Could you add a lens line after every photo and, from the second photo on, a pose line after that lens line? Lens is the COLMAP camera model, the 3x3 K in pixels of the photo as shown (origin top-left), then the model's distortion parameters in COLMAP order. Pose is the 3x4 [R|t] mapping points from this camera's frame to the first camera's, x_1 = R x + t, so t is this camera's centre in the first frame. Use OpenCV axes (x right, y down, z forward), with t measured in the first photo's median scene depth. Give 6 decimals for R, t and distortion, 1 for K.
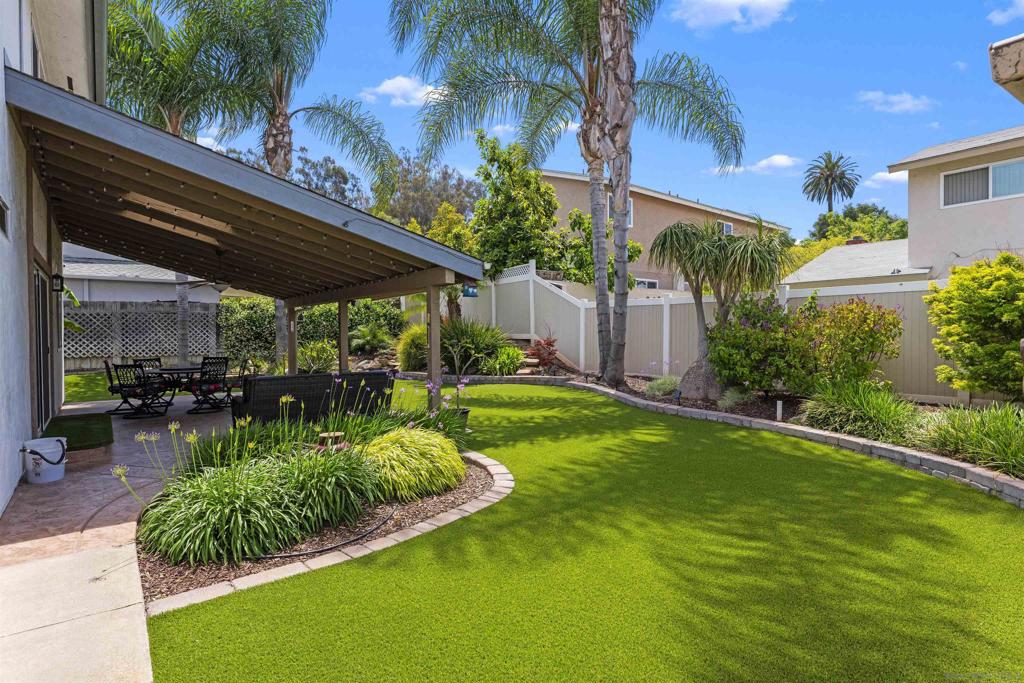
lens RADIAL K [[502.2, 0, 512.0], [0, 502.2, 340.2], [0, 0, 1]] dist [0.003343, 0.001093]
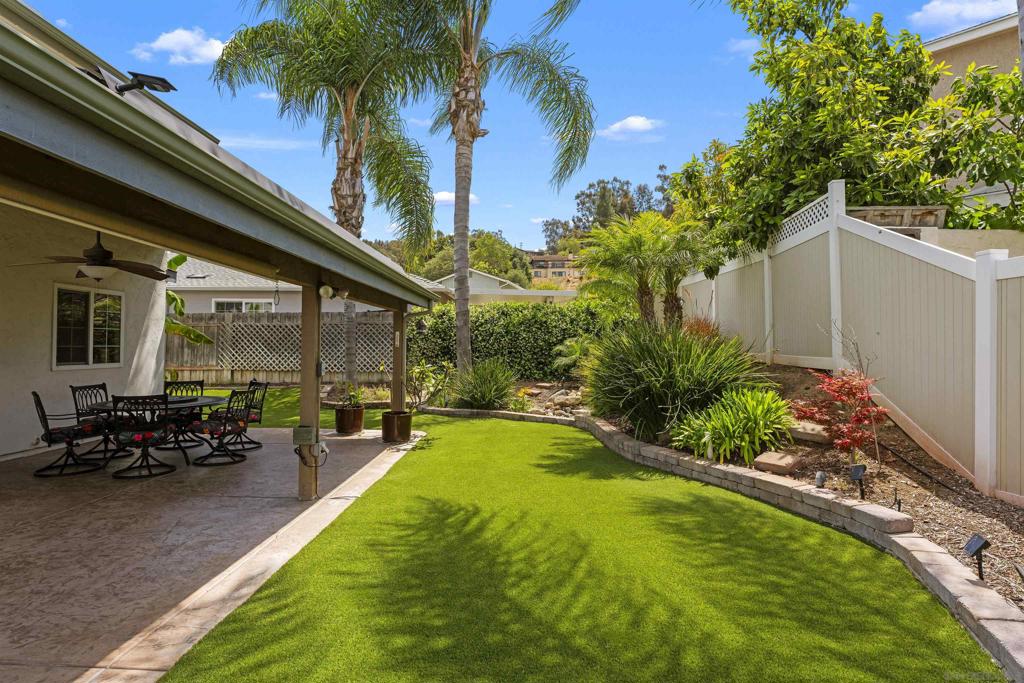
lens RADIAL K [[502.2, 0, 512.6], [0, 502.2, 337.7], [0, 0, 1]] dist [0.003343, 0.001093]
pose [[0.776570, -0.000536, -0.630030, 0.095030], [-0.015616, 0.999676, -0.020098, -0.016449], [0.629837, 0.025446, 0.776310, 0.501885]]
